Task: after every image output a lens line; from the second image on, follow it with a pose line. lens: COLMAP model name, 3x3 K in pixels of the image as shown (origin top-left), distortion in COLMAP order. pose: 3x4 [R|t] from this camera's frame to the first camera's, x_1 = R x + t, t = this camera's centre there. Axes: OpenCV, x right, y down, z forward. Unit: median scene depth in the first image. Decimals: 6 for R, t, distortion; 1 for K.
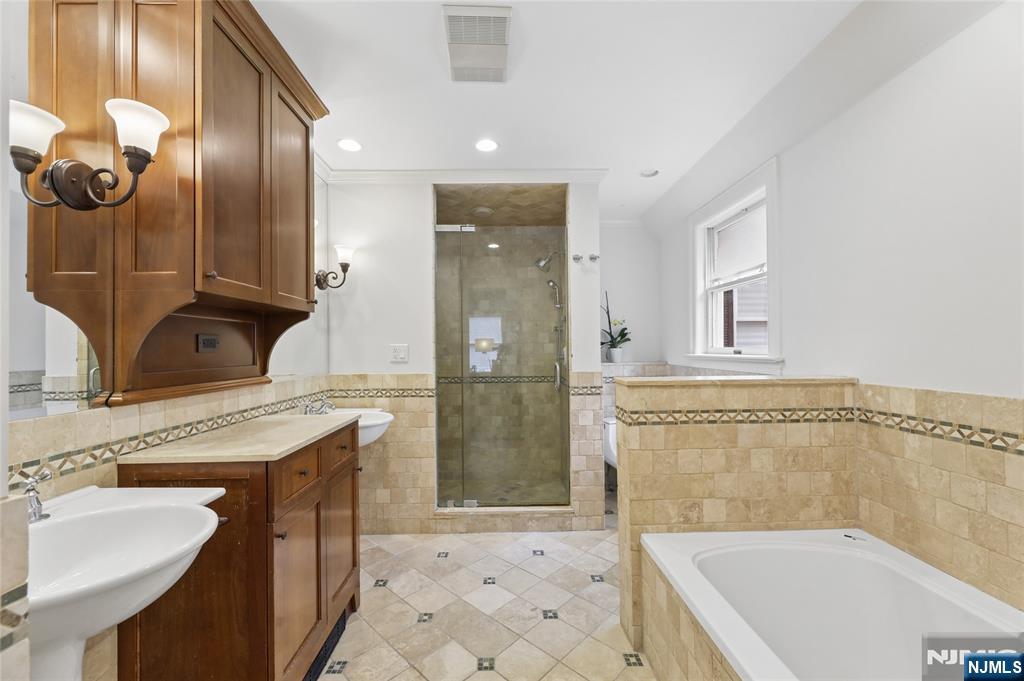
lens RADIAL K [[418.3, 0, 511.2], [0, 418.3, 344.0], [0, 0, 1]] dist [-0.002624, -0.000303]
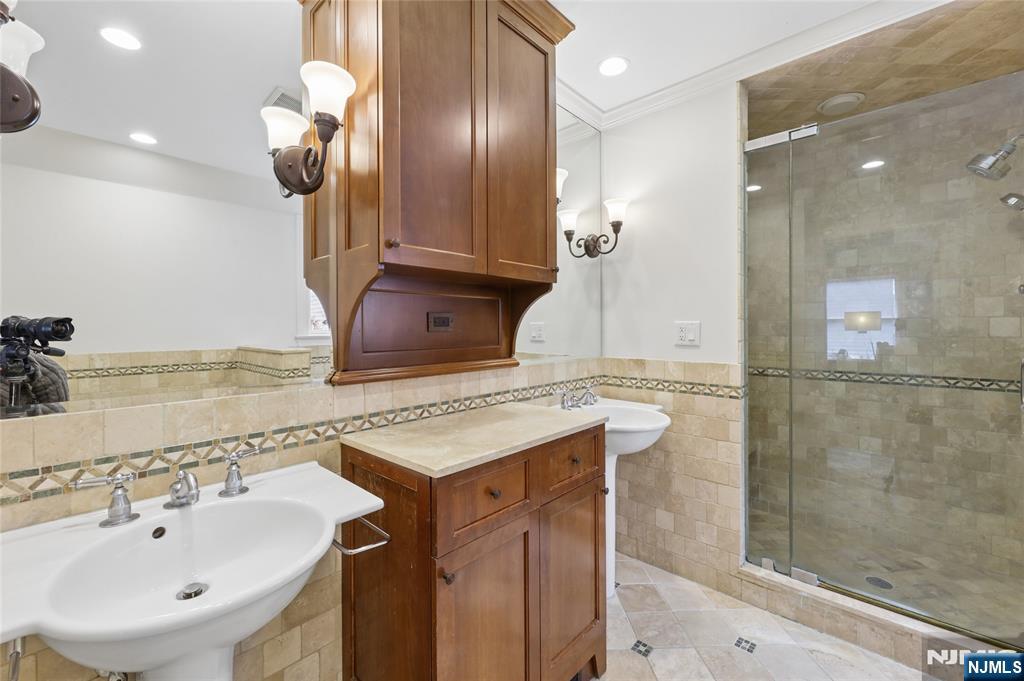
lens RADIAL K [[418.3, 0, 503.7], [0, 418.3, 329.2], [0, 0, 1]] dist [-0.002624, -0.000303]
pose [[0.705768, 0.009683, -0.708377, 0.024275], [0.006218, 0.999783, 0.019861, -0.001895], [0.708415, -0.018421, 0.705555, 0.265941]]
